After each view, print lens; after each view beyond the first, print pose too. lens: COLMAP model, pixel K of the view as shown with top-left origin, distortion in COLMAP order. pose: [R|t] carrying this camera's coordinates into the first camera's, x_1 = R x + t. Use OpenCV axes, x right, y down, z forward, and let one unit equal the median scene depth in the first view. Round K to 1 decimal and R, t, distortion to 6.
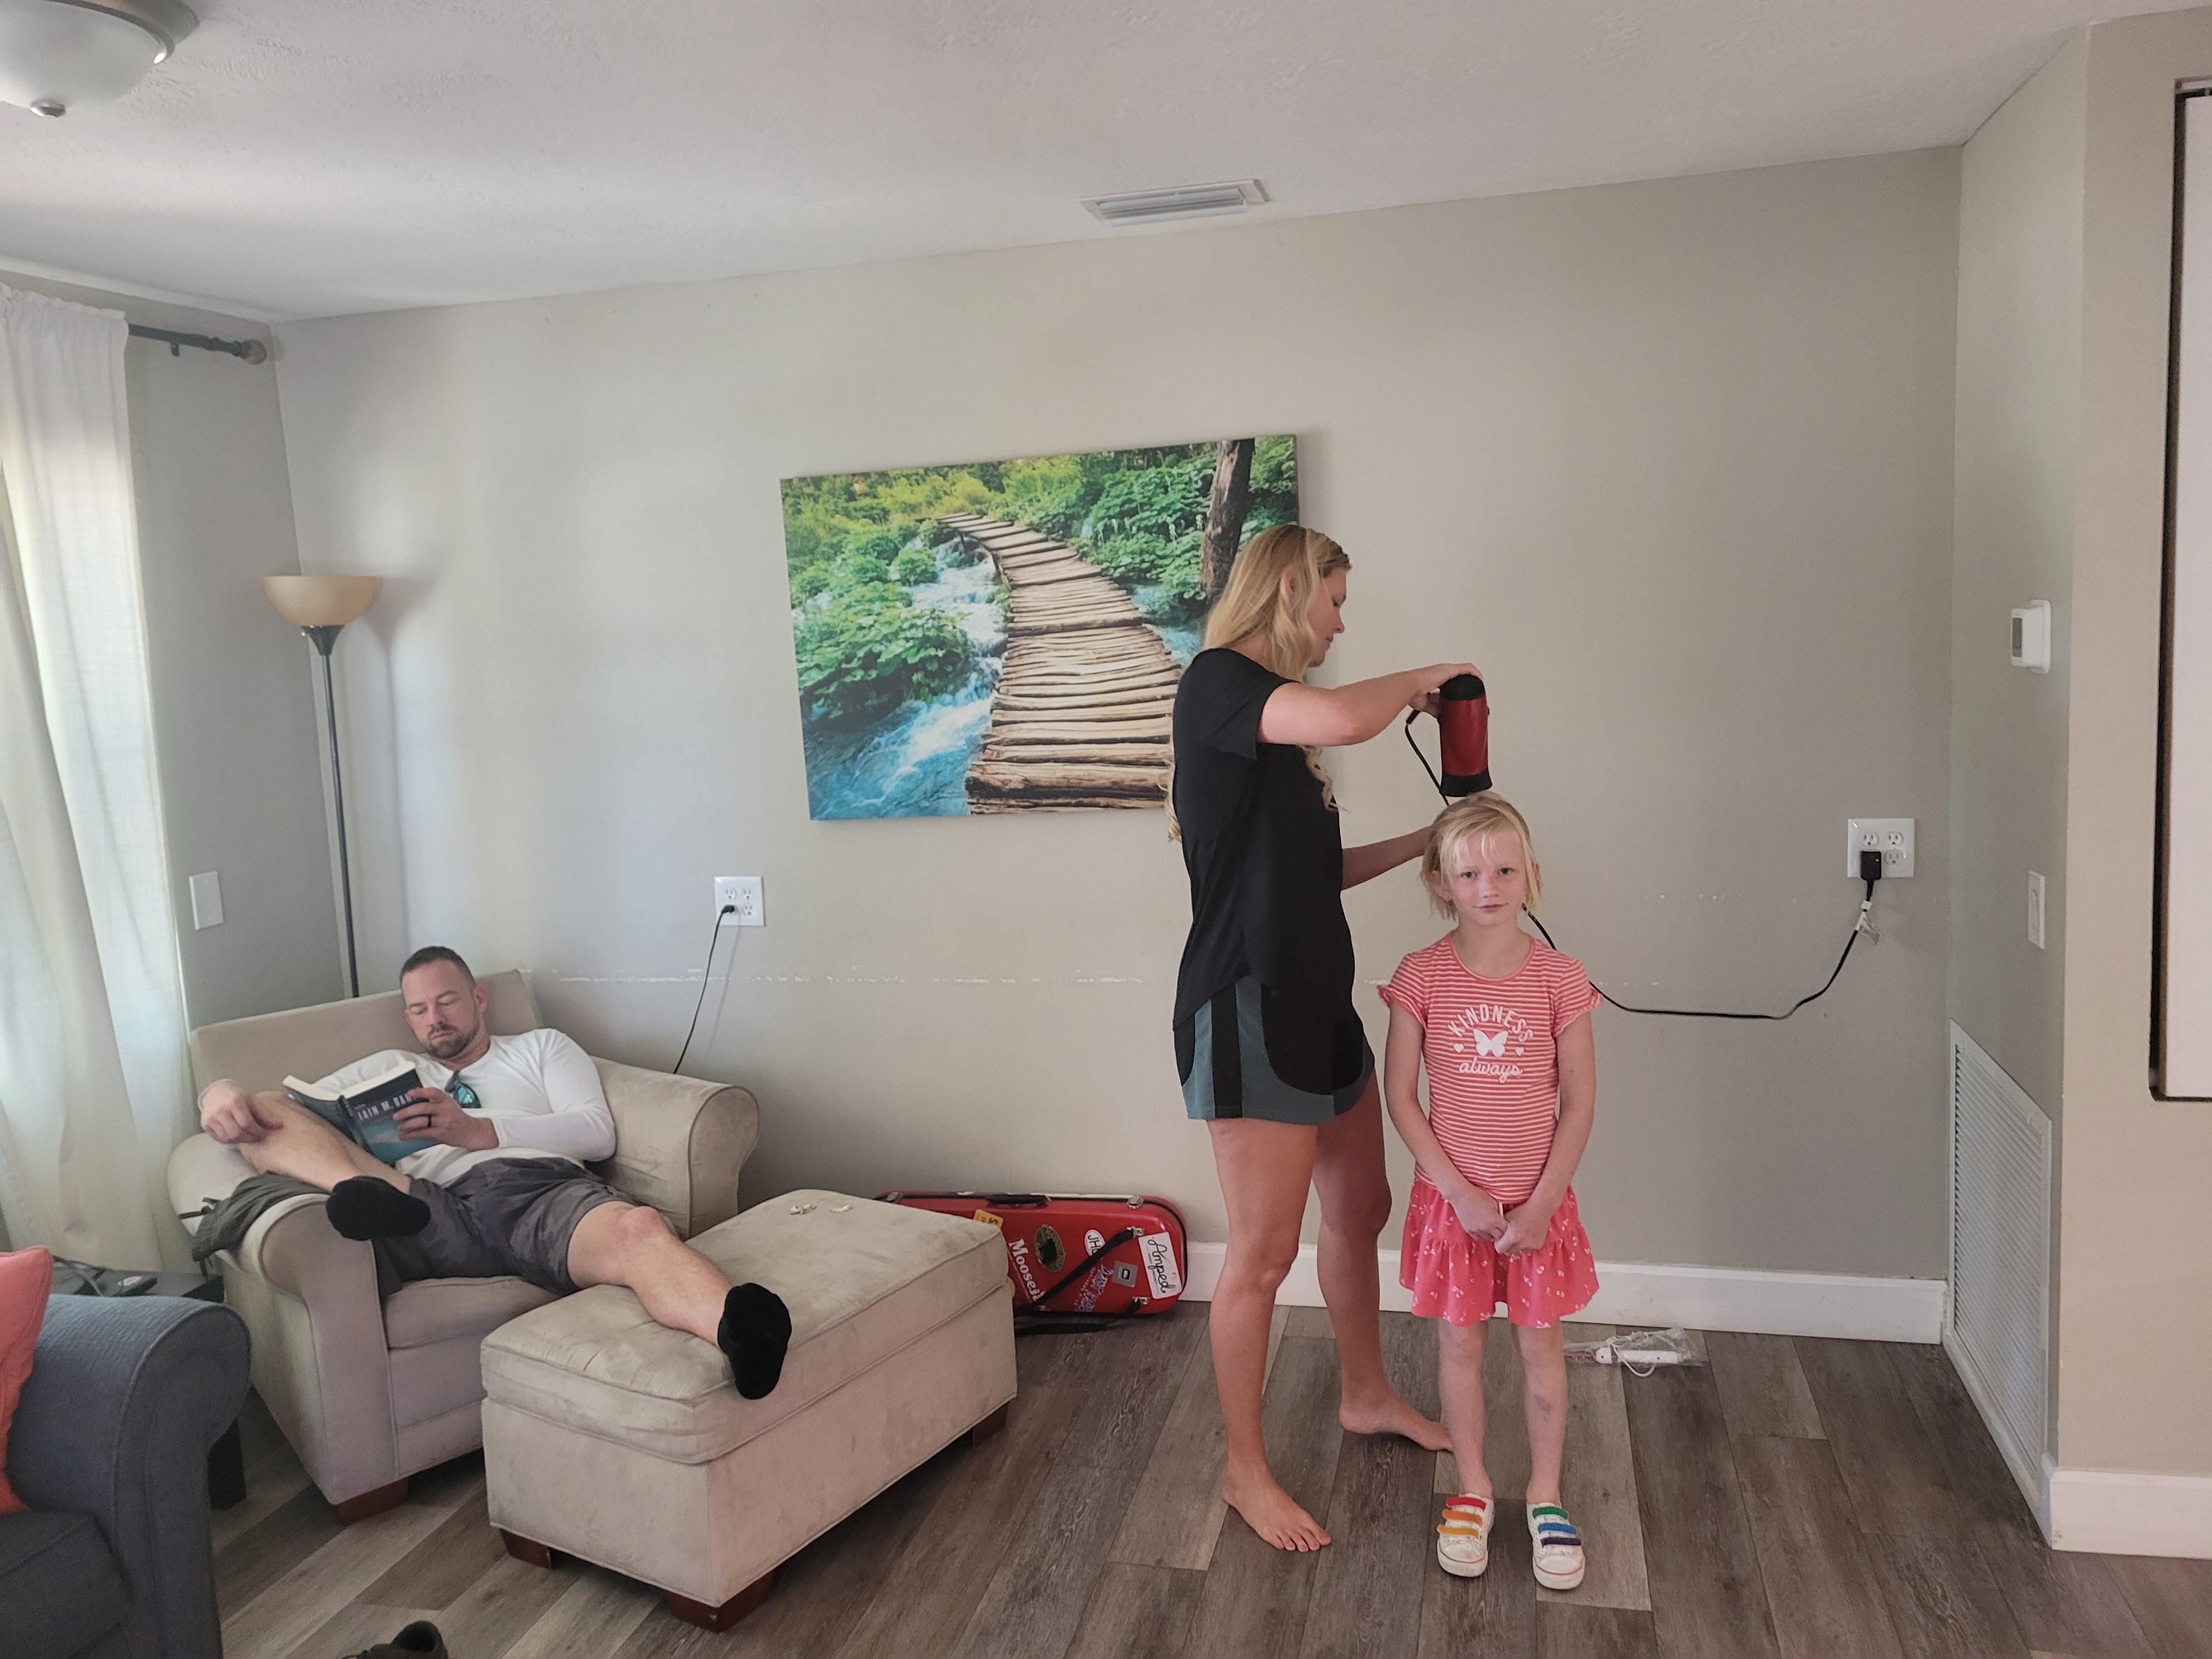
lens RADIAL K [[1686.8, 0, 1105.0], [0, 1686.8, 812.2], [0, 0, 1]] dist [0.066004, -0.061358]
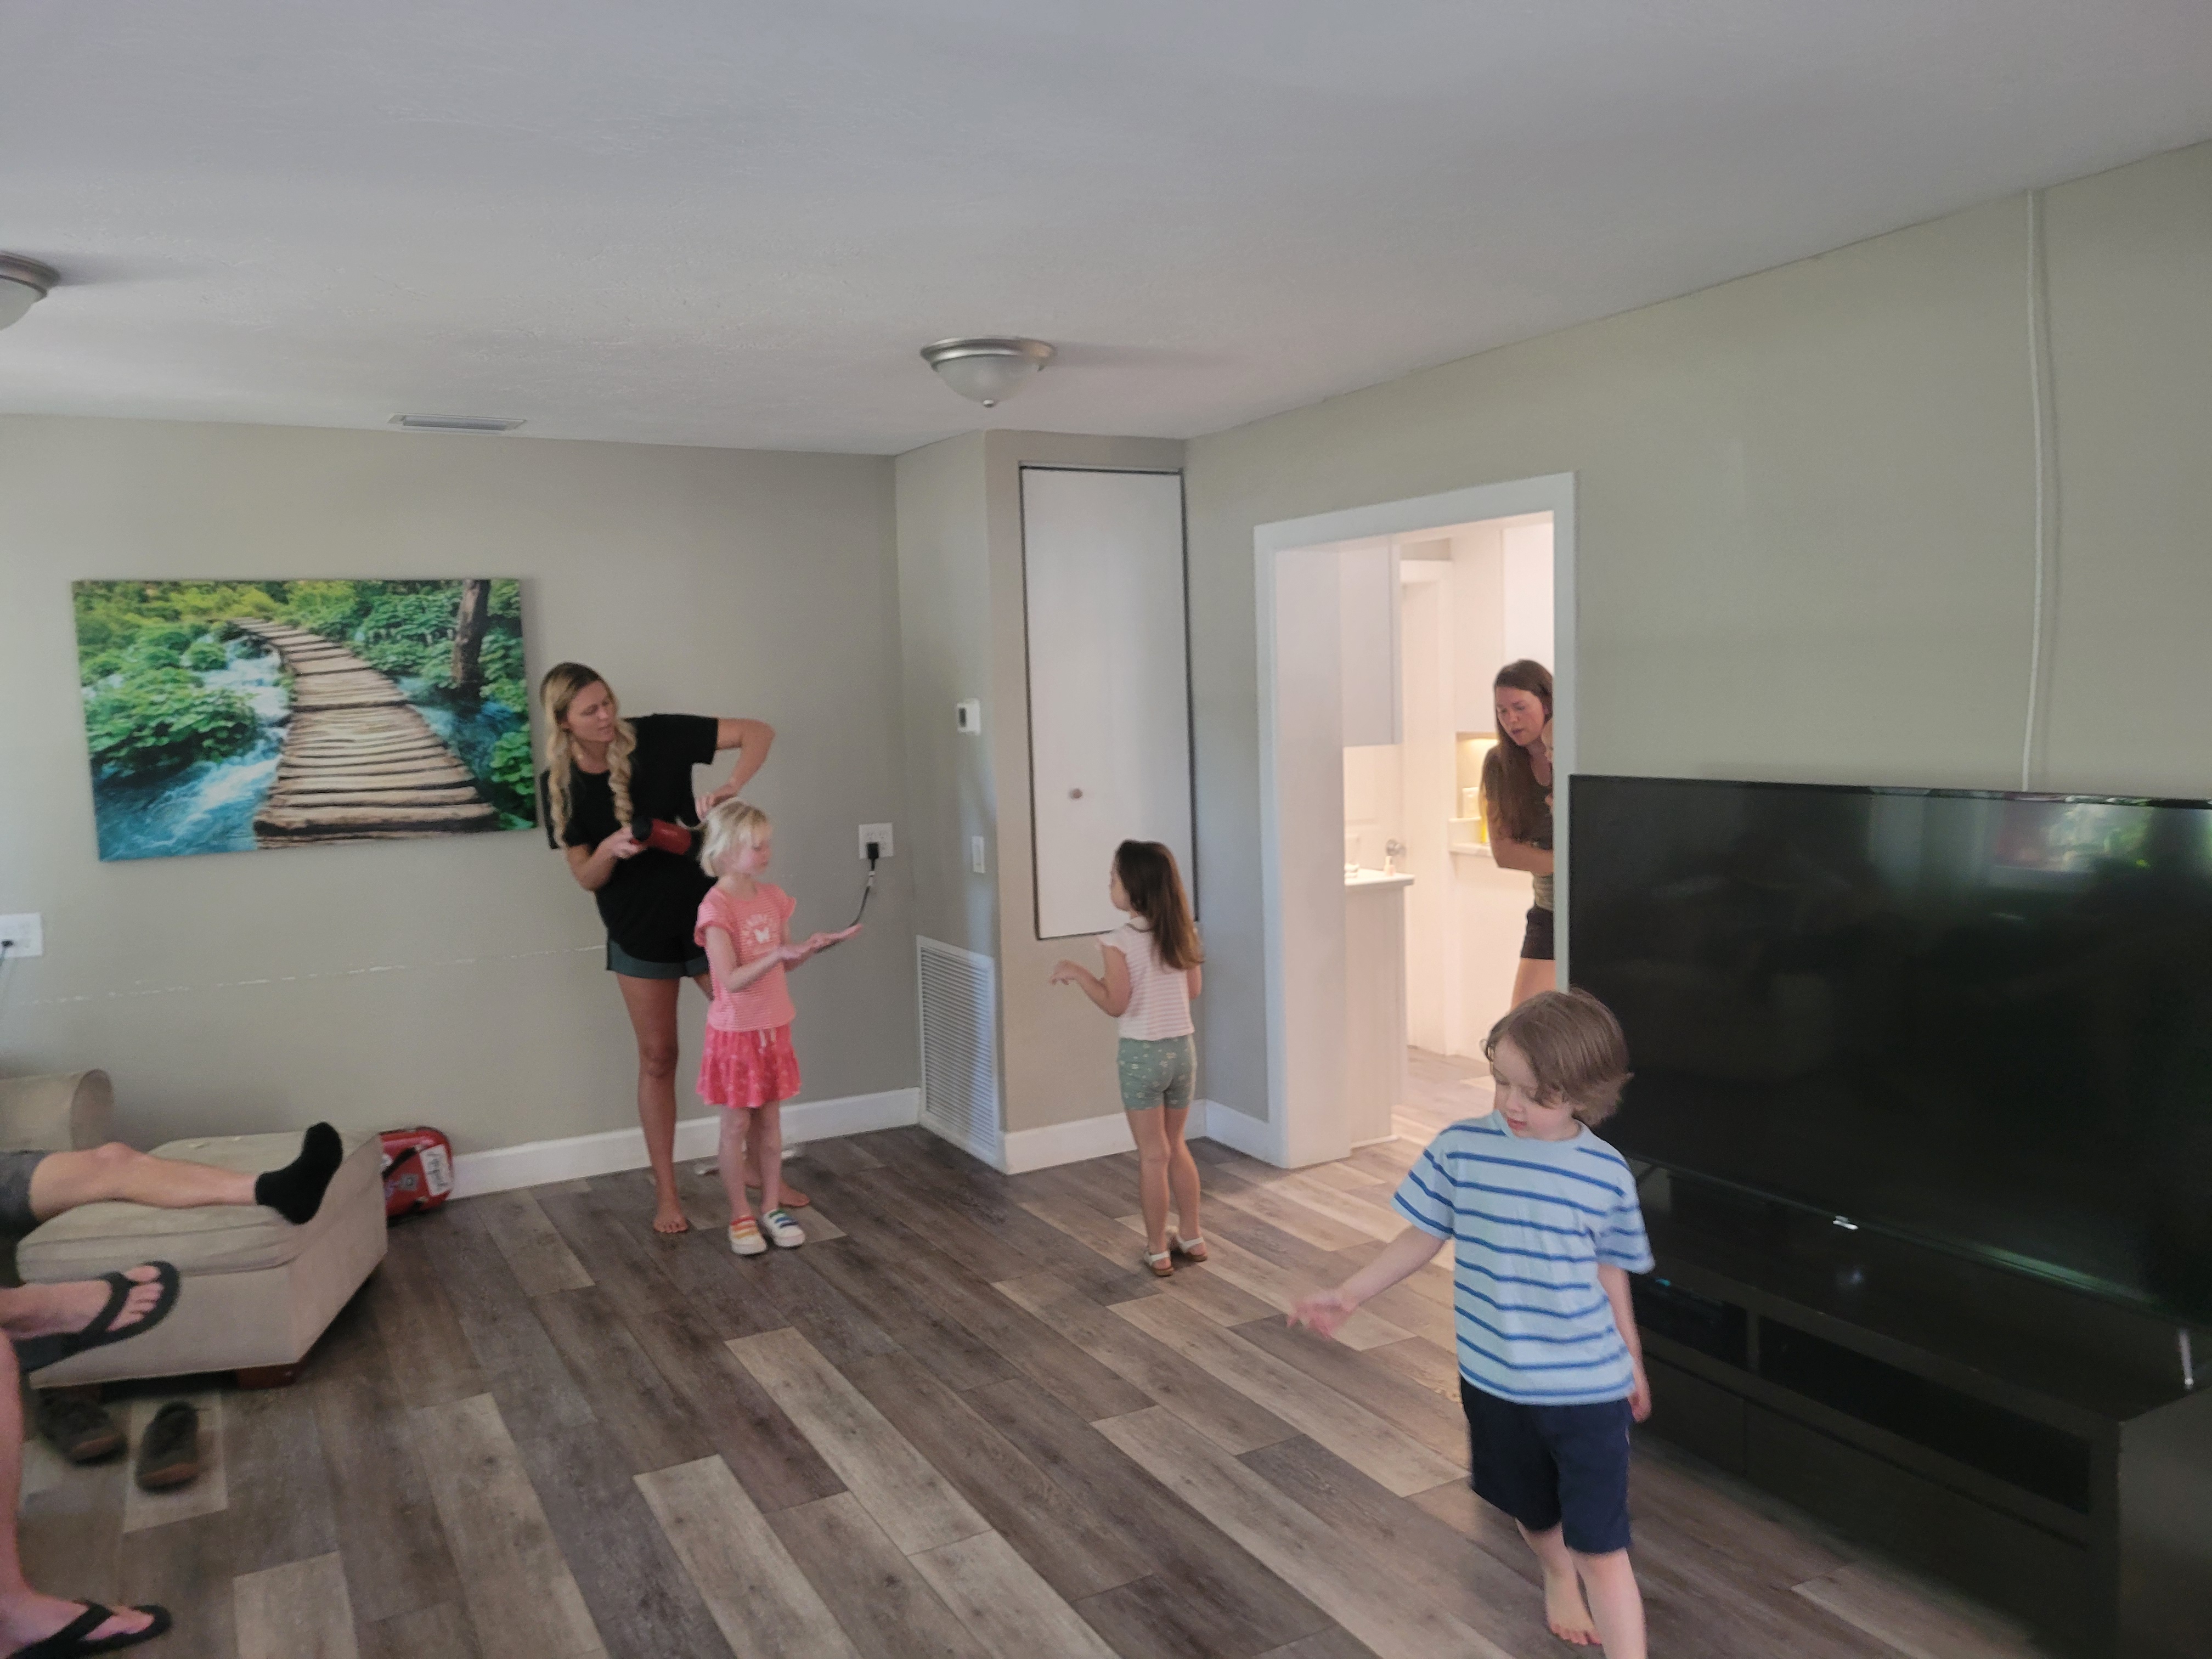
lens RADIAL K [[1686.8, 0, 1105.0], [0, 1686.8, 812.2], [0, 0, 1]] dist [0.066004, -0.061358]
pose [[0.744793, -0.019707, 0.667004, -0.471887], [0.070301, 0.996319, -0.049063, 0.083137], [-0.663582, 0.083433, 0.743437, -0.402111]]
